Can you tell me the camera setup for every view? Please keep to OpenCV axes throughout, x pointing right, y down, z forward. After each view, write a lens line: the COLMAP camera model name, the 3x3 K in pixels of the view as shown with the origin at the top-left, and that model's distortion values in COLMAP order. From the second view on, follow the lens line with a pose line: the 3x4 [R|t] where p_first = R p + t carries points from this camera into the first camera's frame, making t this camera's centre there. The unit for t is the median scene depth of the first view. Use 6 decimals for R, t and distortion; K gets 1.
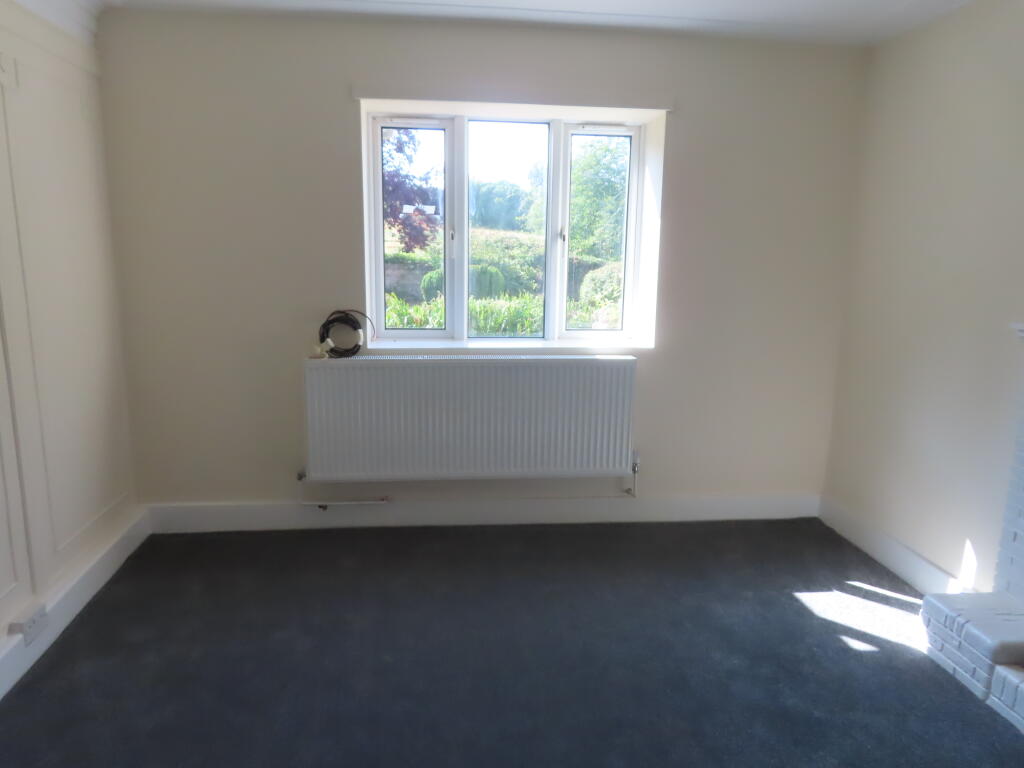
lens RADIAL K [[738.3, 0, 511.6], [0, 738.3, 382.4], [0, 0, 1]] dist [-0.005093, 0.005328]
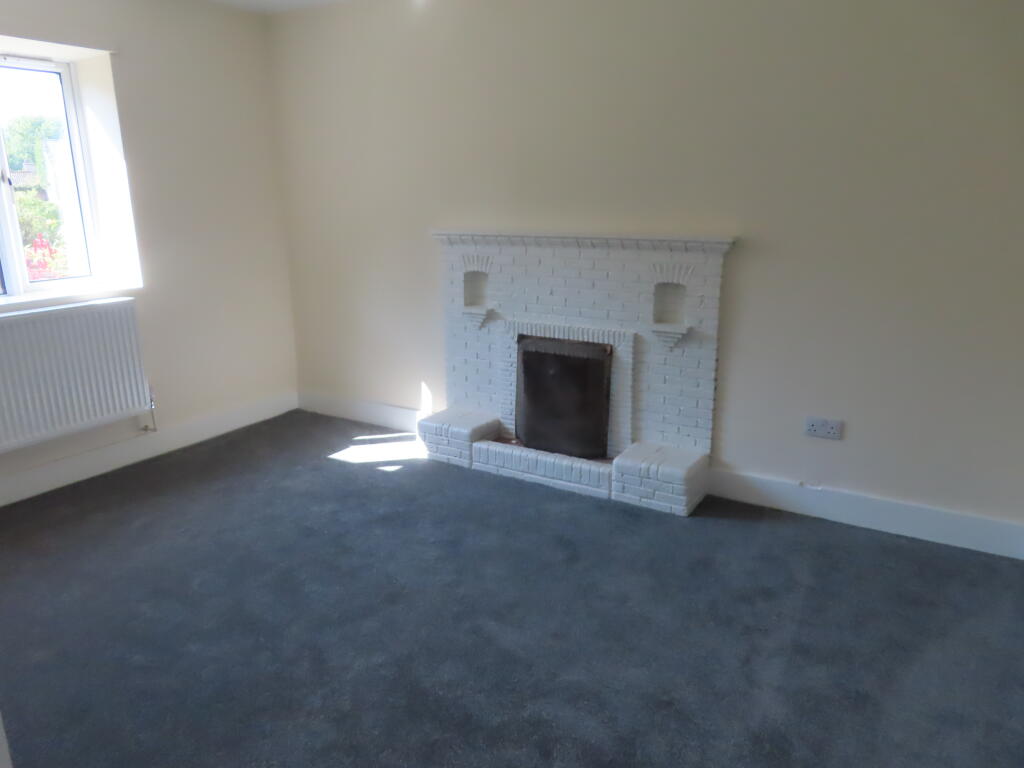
lens RADIAL K [[738.3, 0, 512.0], [0, 738.3, 385.3], [0, 0, 1]] dist [-0.005093, 0.005328]
pose [[0.615278, -0.232393, 0.753277, -0.377067], [0.170014, 0.972190, 0.161062, 0.011969], [-0.769759, 0.028970, 0.637677, -0.077466]]
